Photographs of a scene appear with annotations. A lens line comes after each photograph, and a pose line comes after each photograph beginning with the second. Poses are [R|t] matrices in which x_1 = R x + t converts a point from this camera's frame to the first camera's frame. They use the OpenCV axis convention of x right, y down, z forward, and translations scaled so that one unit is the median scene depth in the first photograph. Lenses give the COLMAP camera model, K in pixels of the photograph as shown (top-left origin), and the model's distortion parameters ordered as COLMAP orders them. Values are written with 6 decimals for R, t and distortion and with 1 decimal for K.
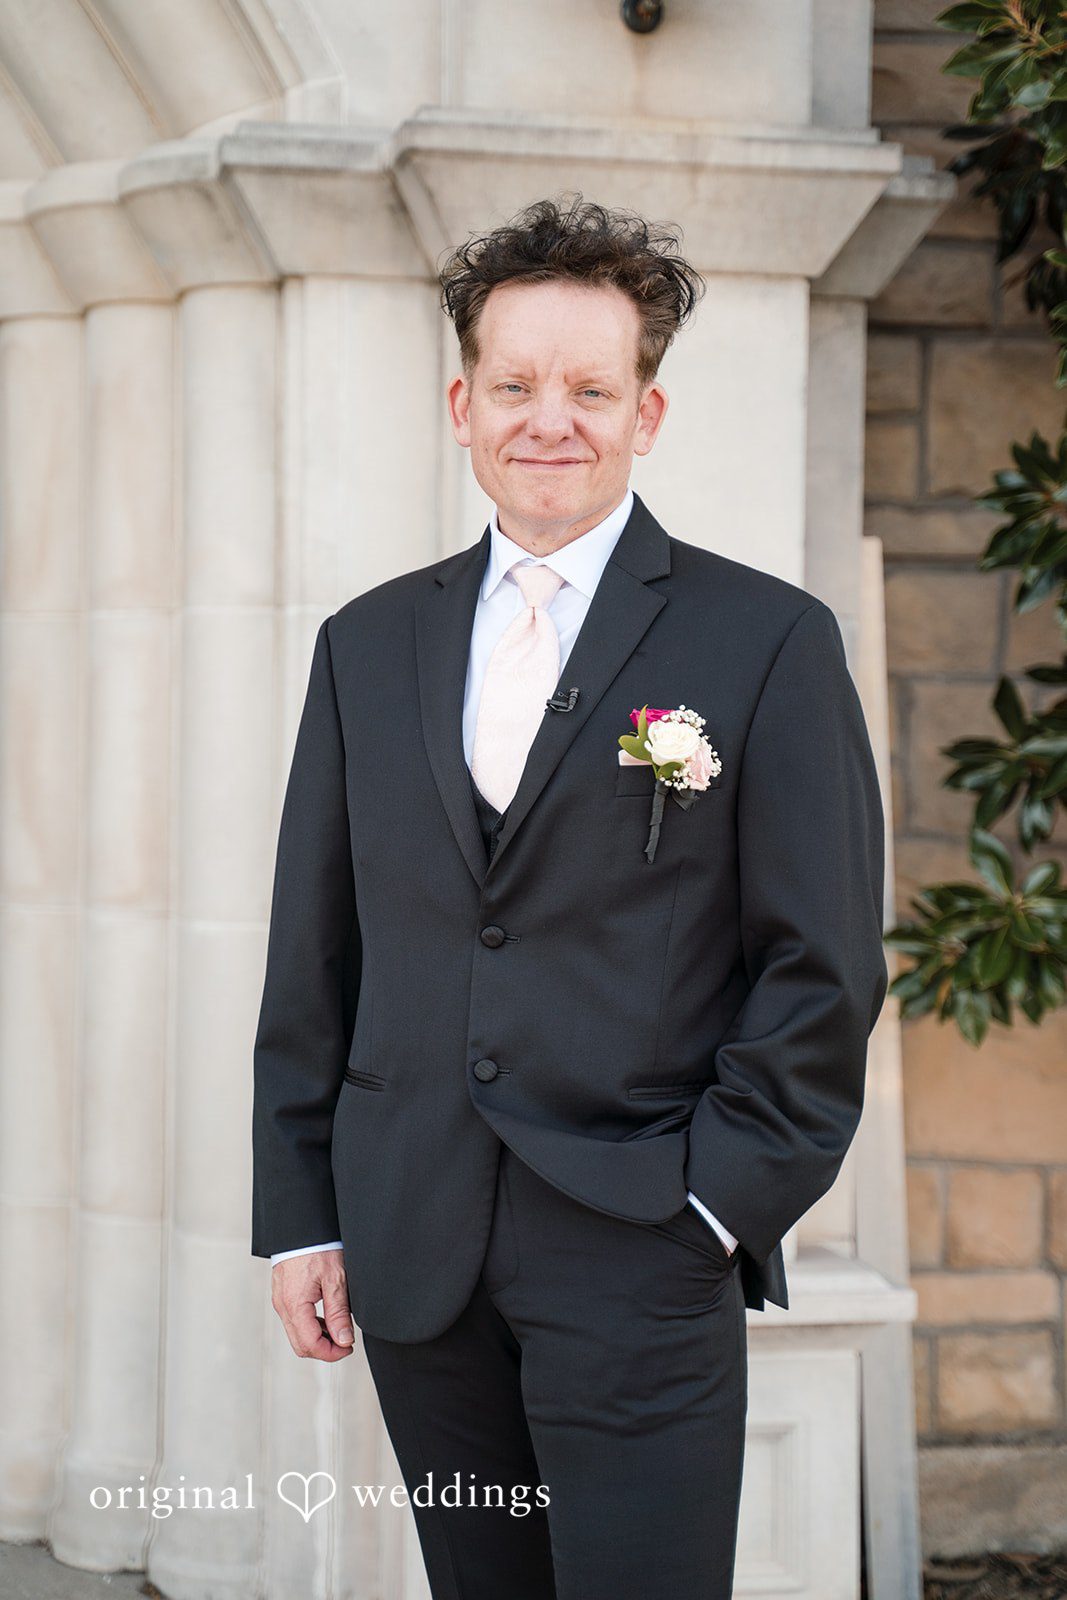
lens RADIAL K [[2805.3, 0, 499.0], [0, 2805.3, 833.6], [0, 0, 1]] dist [0.739268, -4.922336]
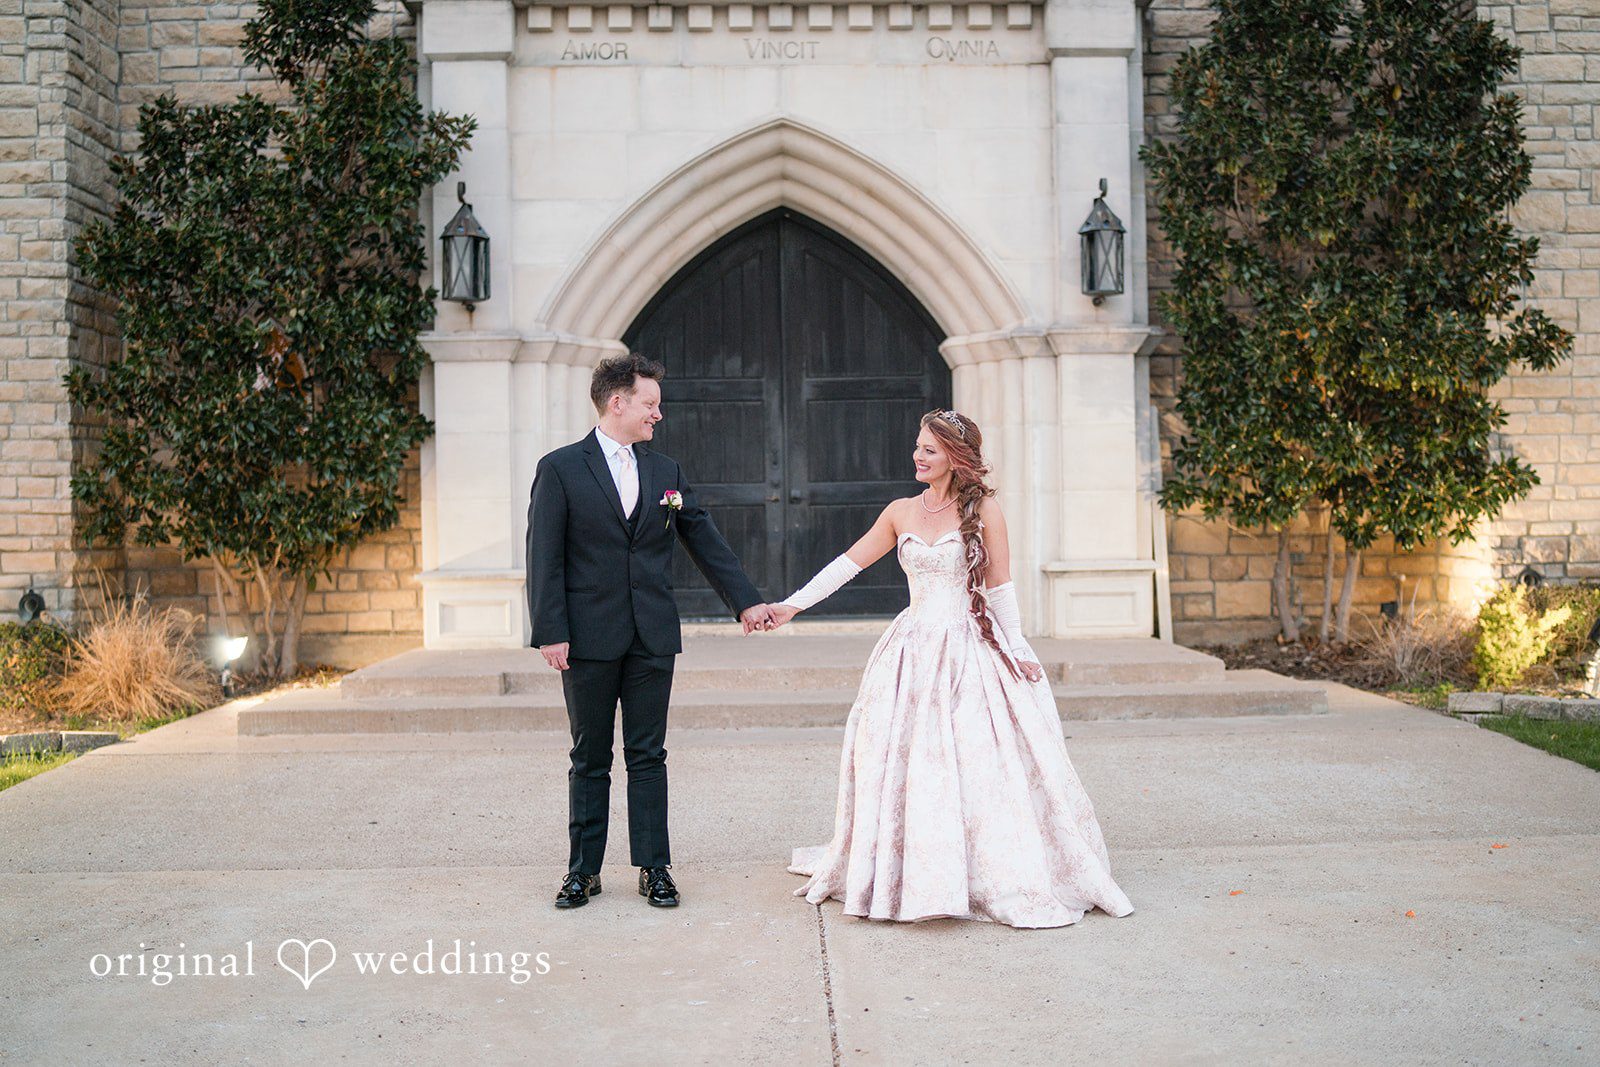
lens RADIAL K [[1546.6, 0, 800.5], [0, 1546.6, 518.9], [0, 0, 1]] dist [-0.131511, 0.167543]
pose [[0.980354, -0.023500, -0.195843, 0.056517], [0.018445, 0.999449, -0.027593, 0.139198], [0.196384, 0.023439, 0.980247, -1.567081]]
